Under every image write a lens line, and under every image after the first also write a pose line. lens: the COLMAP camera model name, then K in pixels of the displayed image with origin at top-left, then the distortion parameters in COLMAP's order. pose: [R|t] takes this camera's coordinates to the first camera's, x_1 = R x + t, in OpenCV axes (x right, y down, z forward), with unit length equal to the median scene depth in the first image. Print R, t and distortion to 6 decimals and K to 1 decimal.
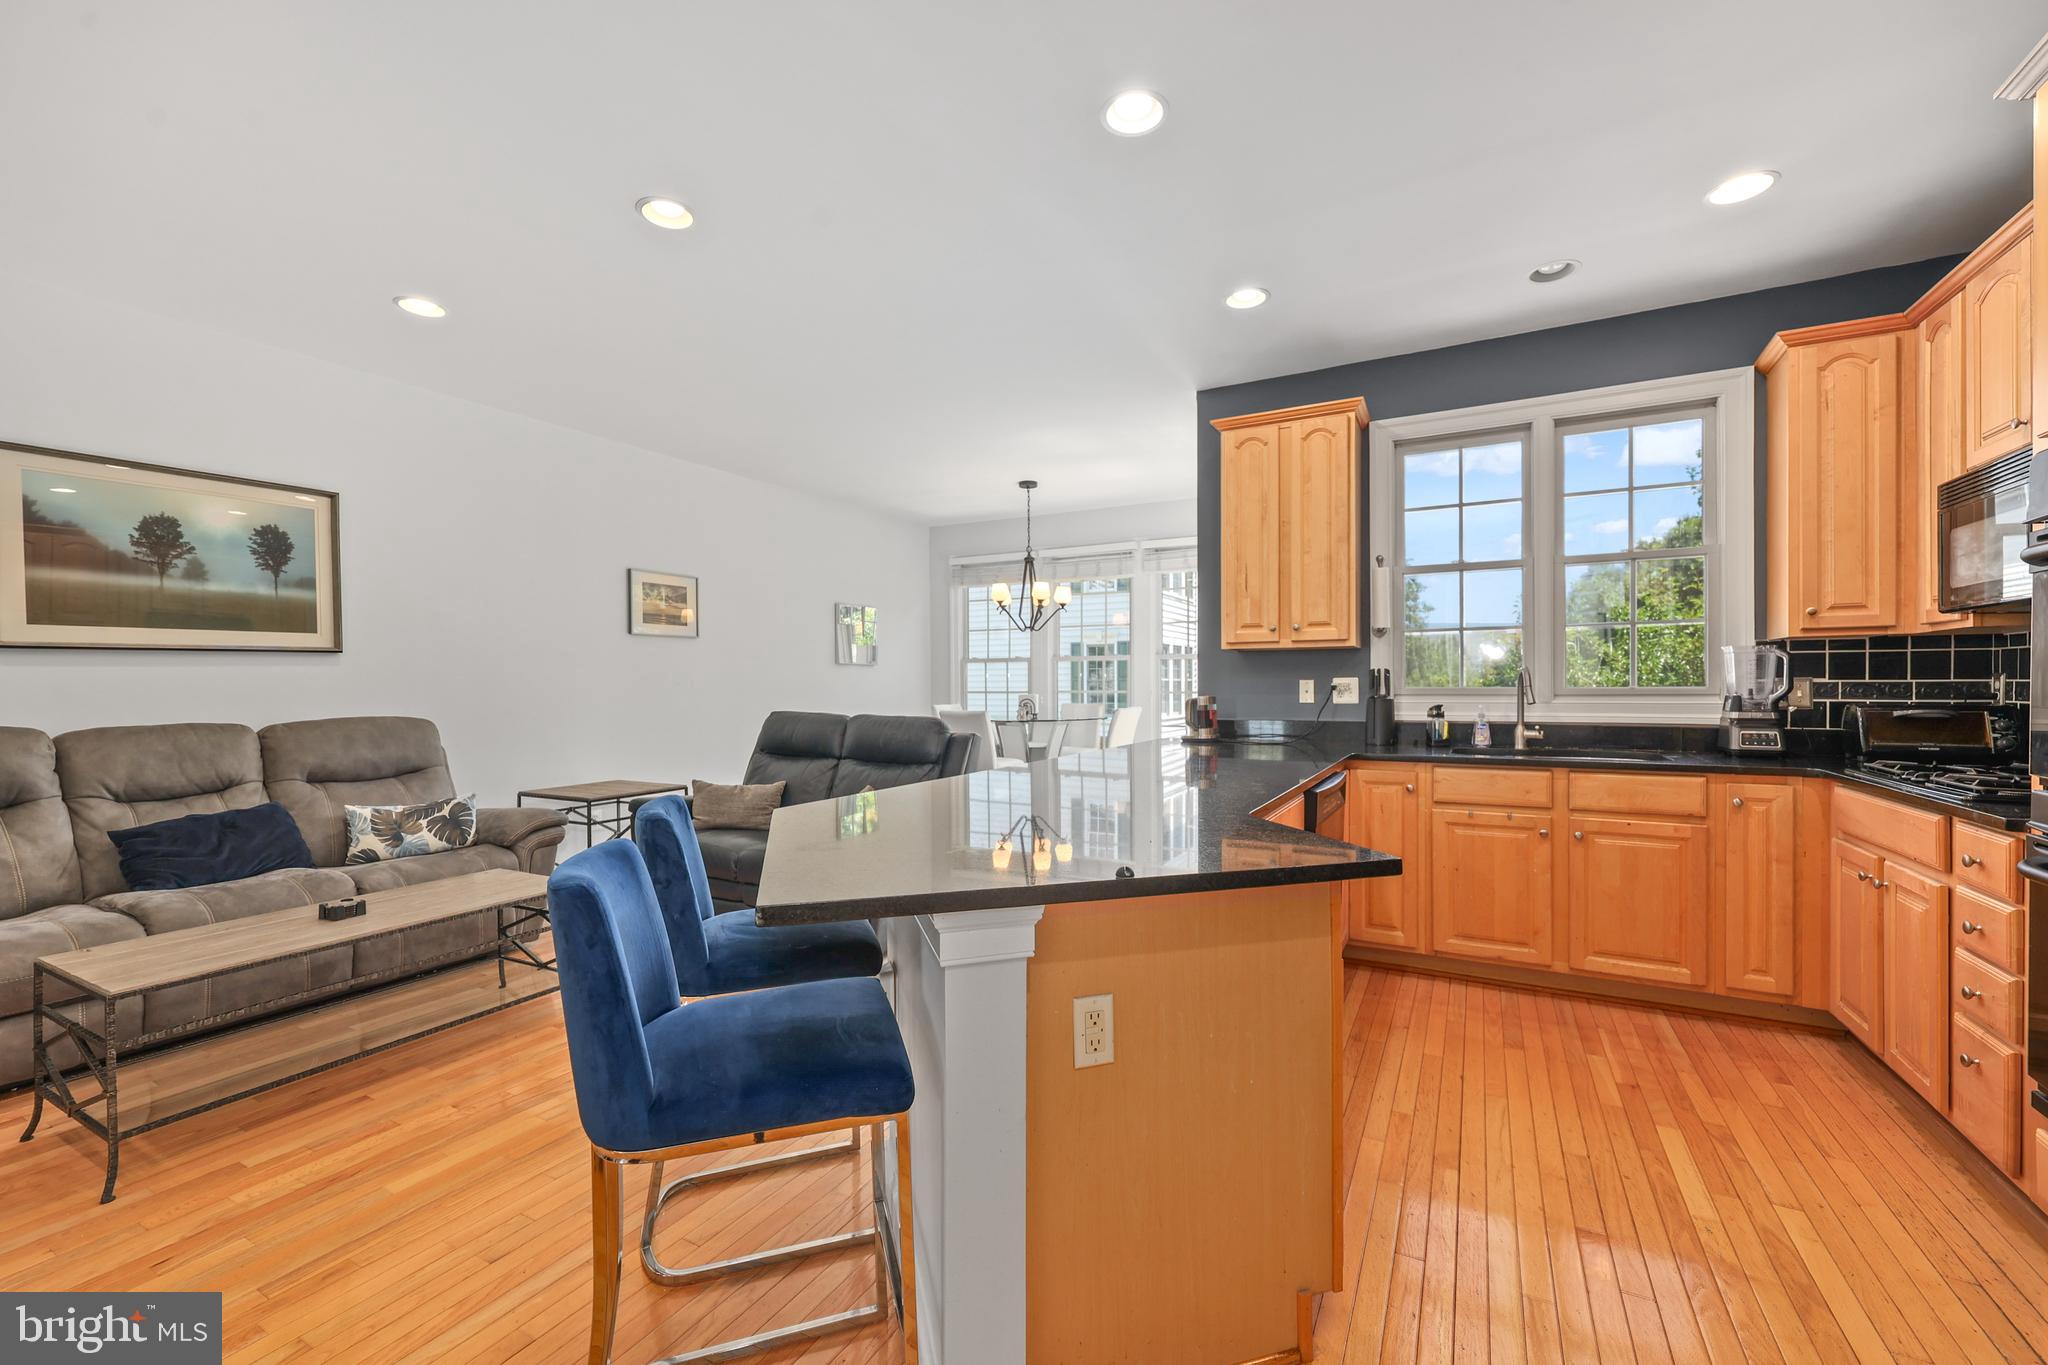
lens RADIAL K [[826.1, 0, 1031.1], [0, 826.1, 690.3], [0, 0, 1]] dist [0.000653, 0.000307]
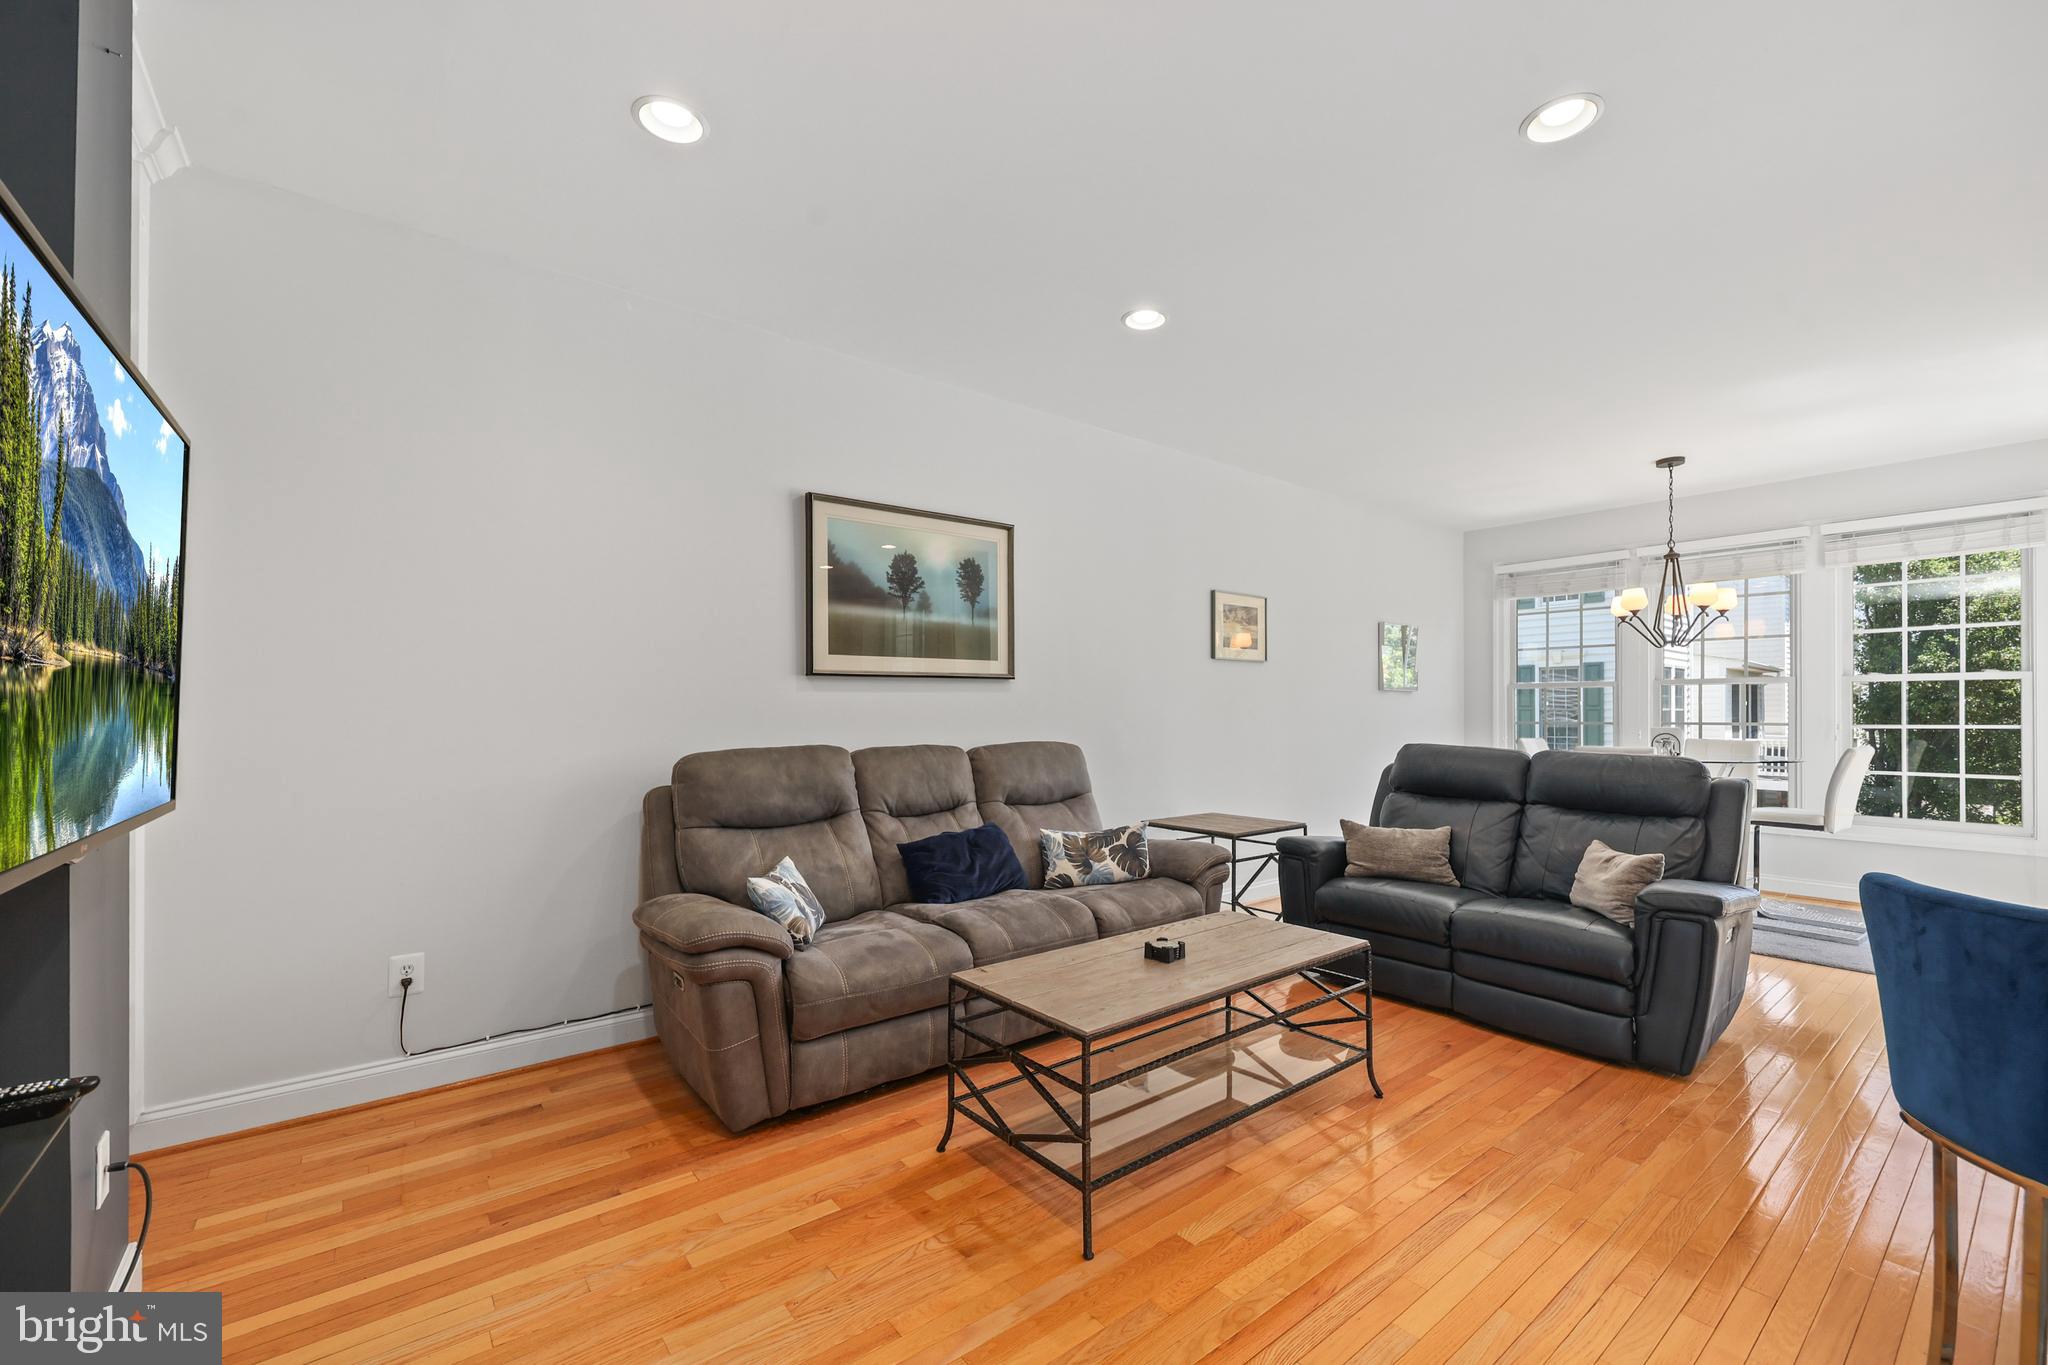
lens RADIAL K [[835.6, 0, 1024.4], [0, 835.6, 717.0], [0, 0, 1]] dist [0.000553, 0.000098]
pose [[0.920177, 0.009473, -0.391387, -0.461812], [-0.010718, 0.999942, -0.000996, 0.003176], [0.391355, 0.005112, 0.920226, 0.049310]]
